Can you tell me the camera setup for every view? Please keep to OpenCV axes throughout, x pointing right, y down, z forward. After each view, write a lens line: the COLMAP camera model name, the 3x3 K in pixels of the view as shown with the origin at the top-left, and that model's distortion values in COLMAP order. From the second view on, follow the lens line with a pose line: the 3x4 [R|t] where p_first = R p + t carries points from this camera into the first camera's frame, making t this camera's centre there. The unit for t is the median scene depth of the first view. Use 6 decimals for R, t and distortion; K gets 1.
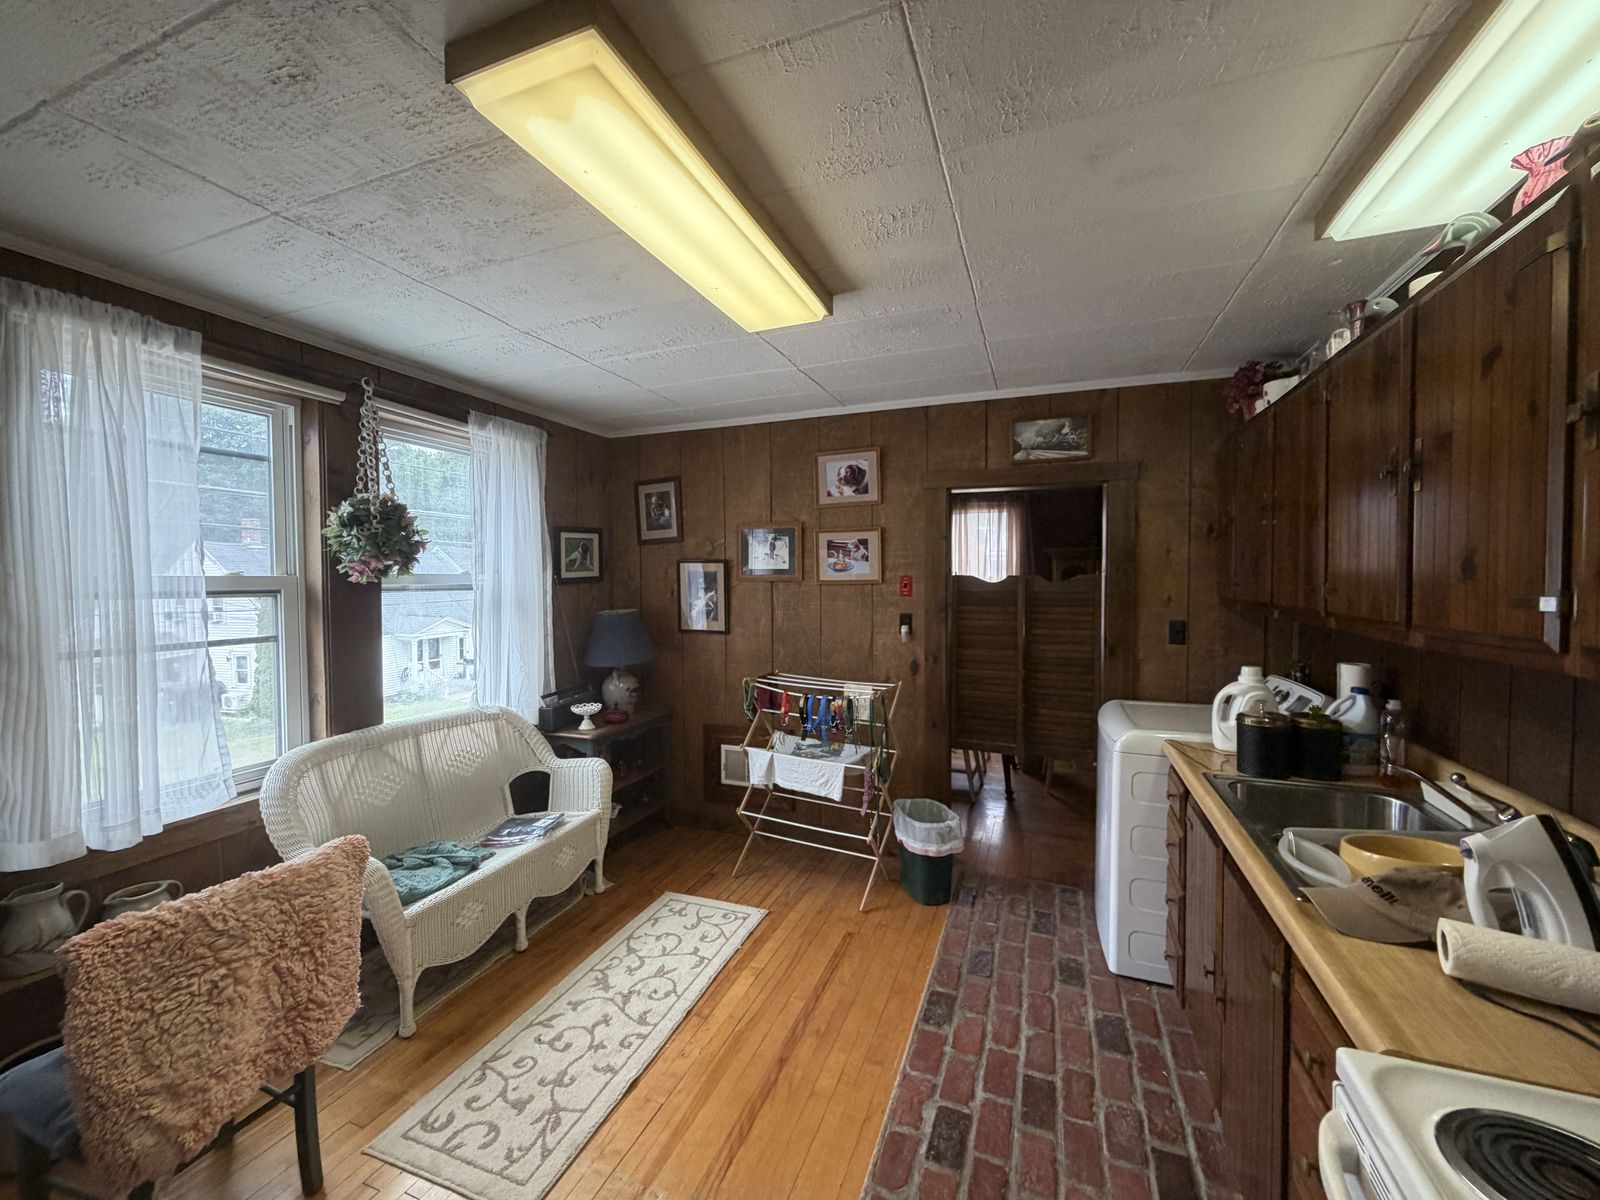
lens RADIAL K [[638.4, 0, 795.3], [0, 638.4, 598.4], [0, 0, 1]] dist [0.000638, 0.000135]
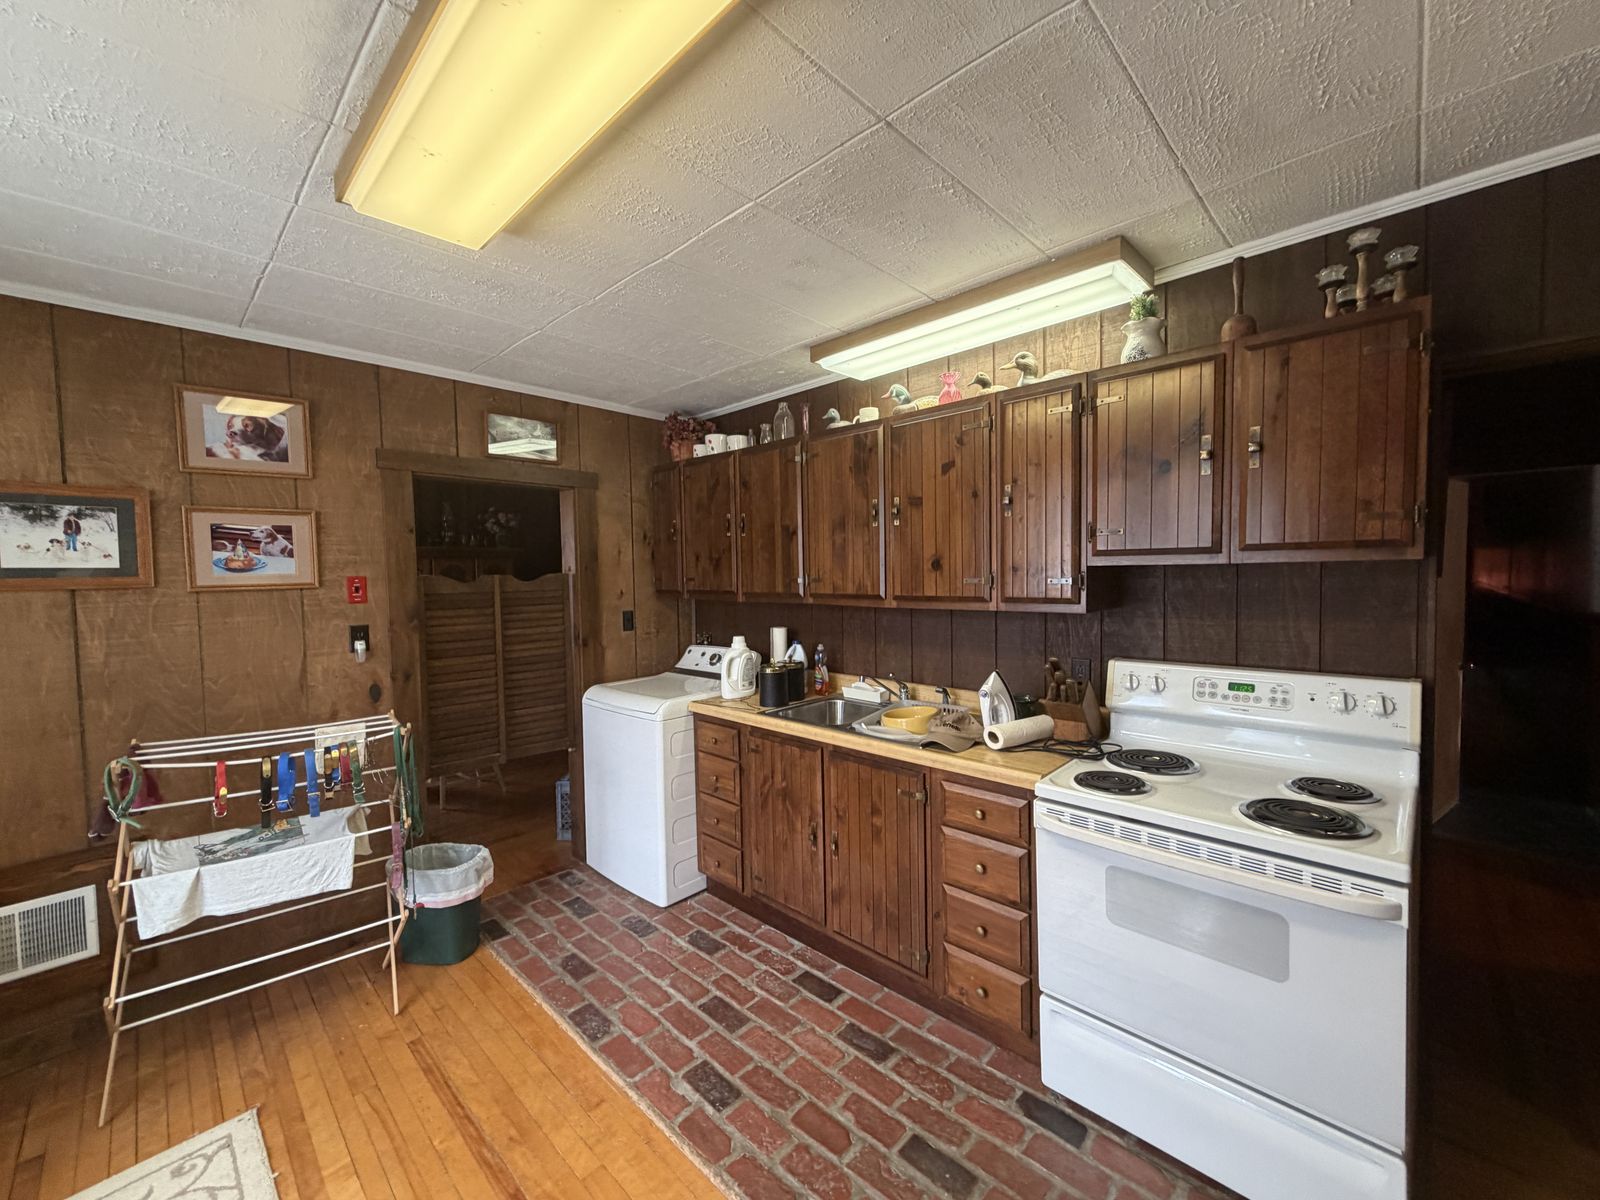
lens RADIAL K [[638.4, 0, 795.3], [0, 638.4, 598.4], [0, 0, 1]] dist [0.000638, 0.000135]
pose [[0.382721, -0.042527, 0.922885, -0.379386], [0.045440, 0.998597, 0.027172, -0.006864], [-0.922746, 0.031537, 0.384117, 0.236829]]
